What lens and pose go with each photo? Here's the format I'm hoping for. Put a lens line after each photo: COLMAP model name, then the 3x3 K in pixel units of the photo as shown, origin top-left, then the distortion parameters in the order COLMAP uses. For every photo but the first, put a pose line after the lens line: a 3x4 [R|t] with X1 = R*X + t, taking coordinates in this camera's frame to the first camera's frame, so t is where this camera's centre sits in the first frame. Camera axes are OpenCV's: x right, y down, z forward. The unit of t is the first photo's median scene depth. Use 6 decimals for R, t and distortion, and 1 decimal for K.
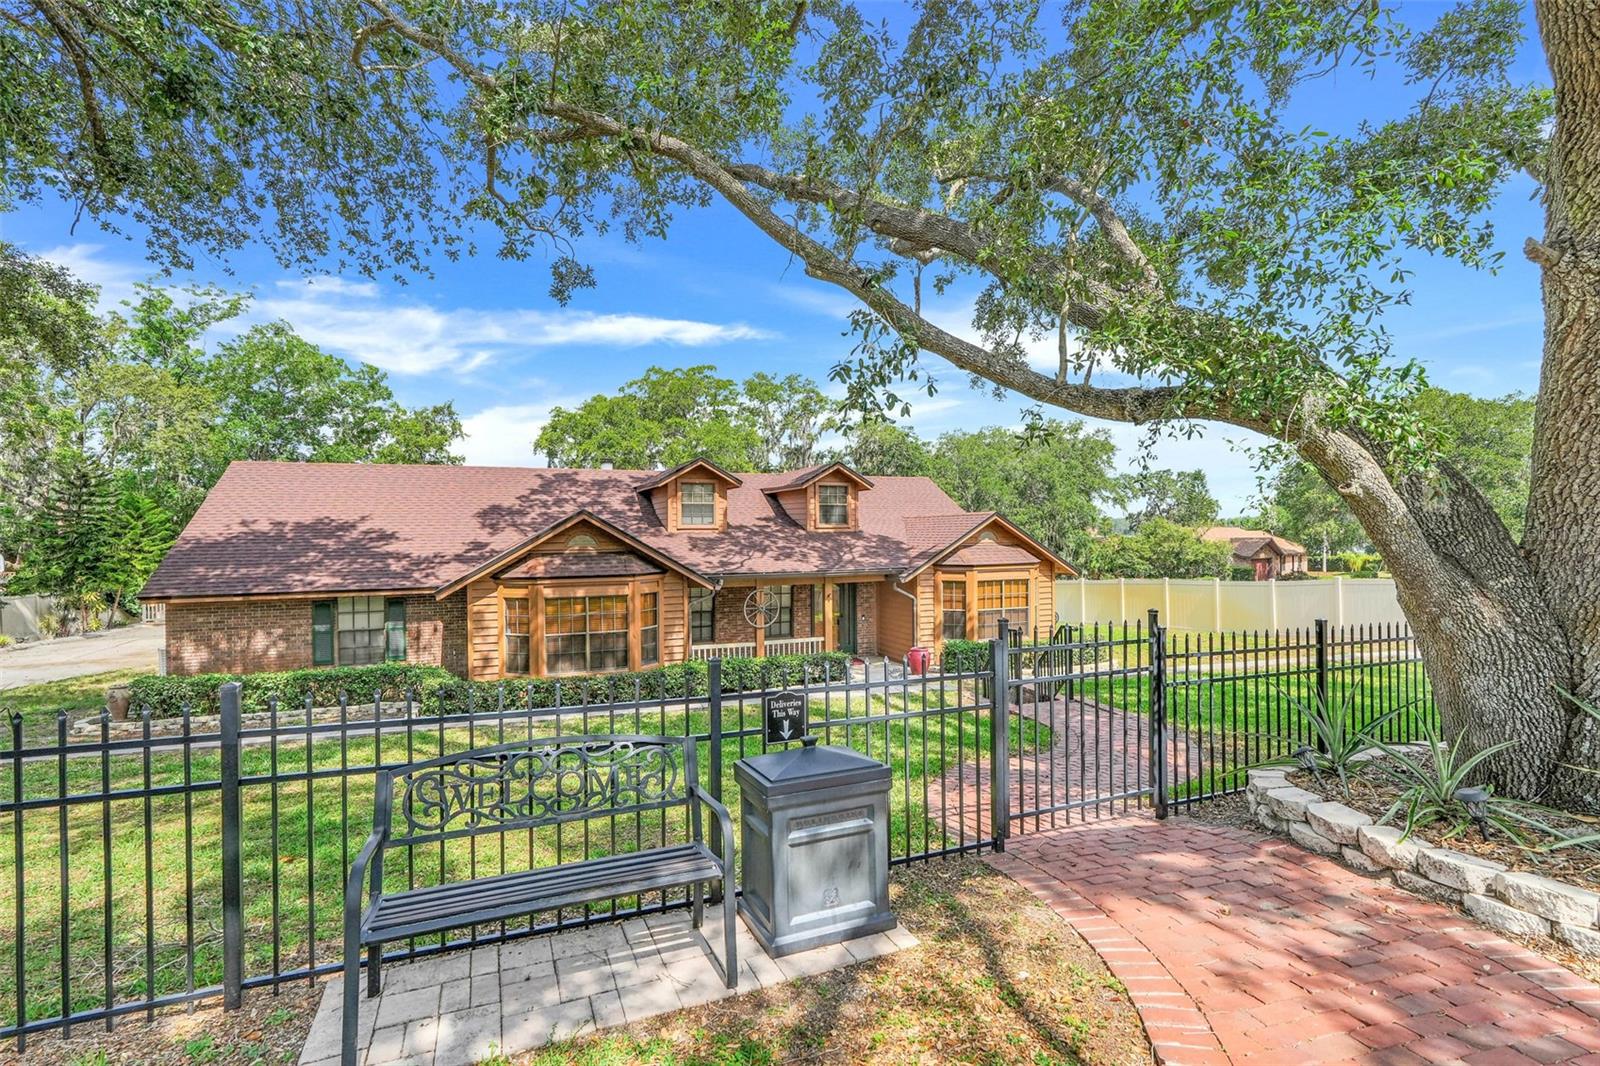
lens RADIAL K [[693.0, 0, 800.0], [0, 693.0, 533.0], [0, 0, 1]] dist [-0.051019, 0.000119]
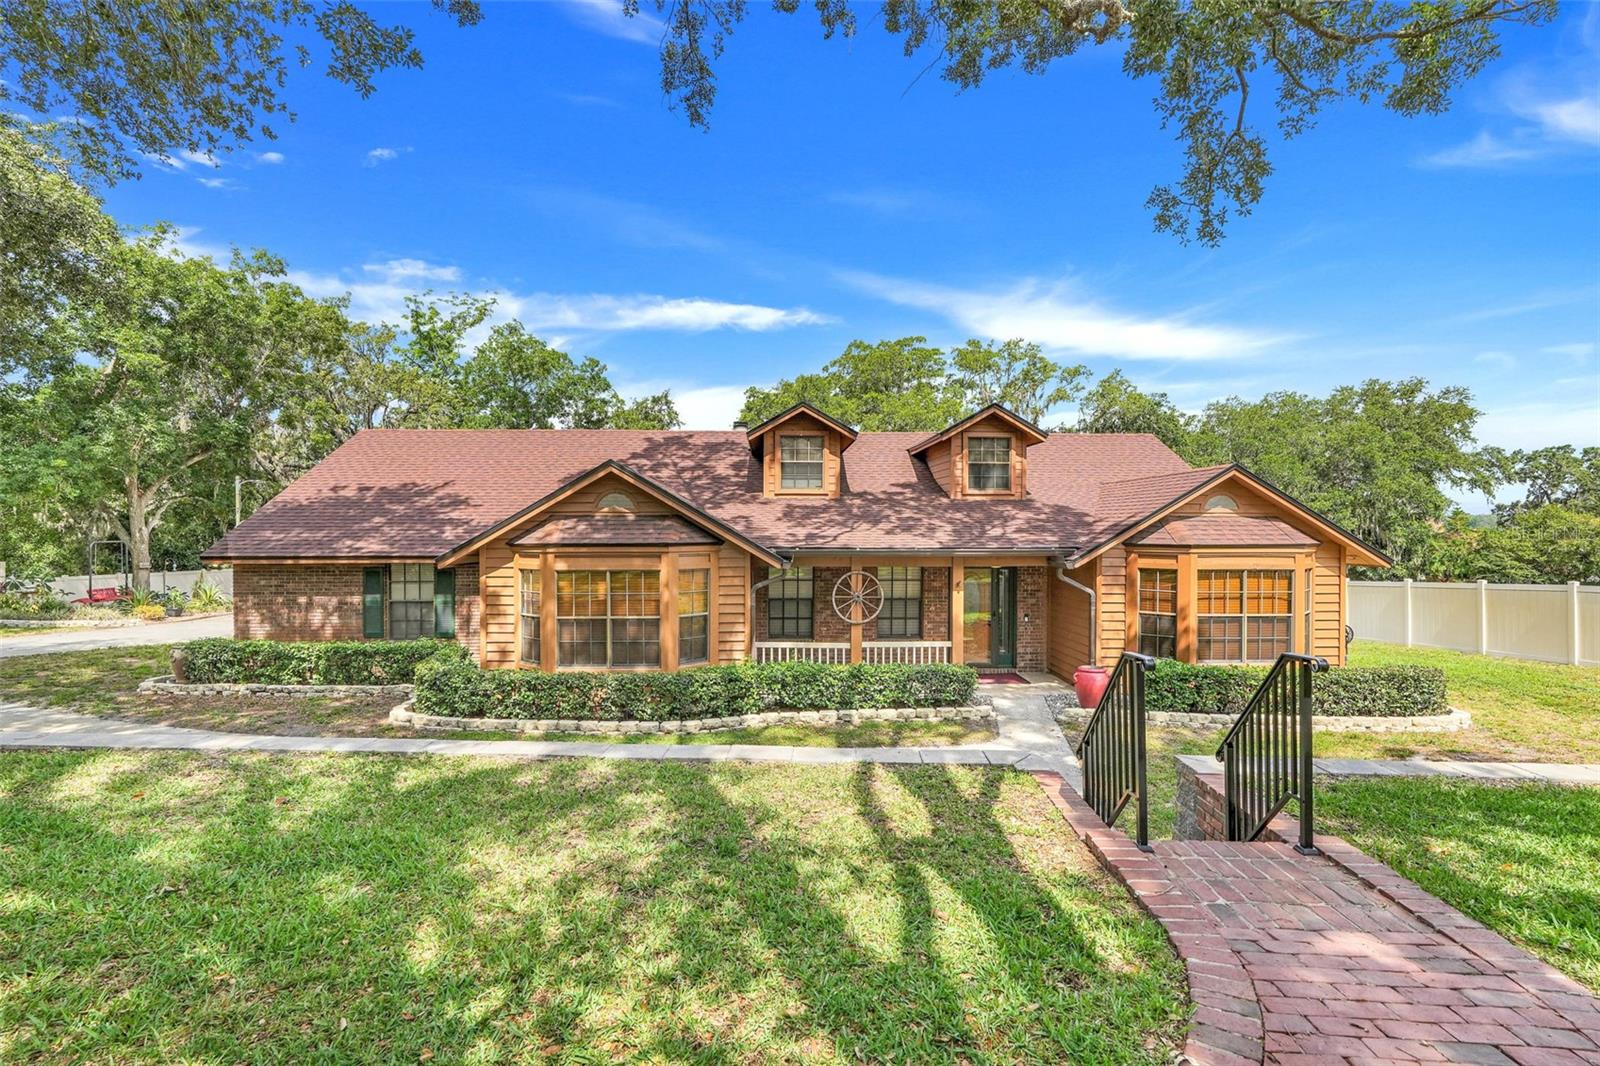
lens RADIAL K [[696.4, 0, 800.0], [0, 696.4, 533.0], [0, 0, 1]] dist [-0.022585, 0.007270]
pose [[0.940893, 0.011263, -0.338516, 0.118109], [-0.008004, 0.999907, 0.011022, 0.028676], [0.338609, -0.007661, 0.940896, 0.249587]]
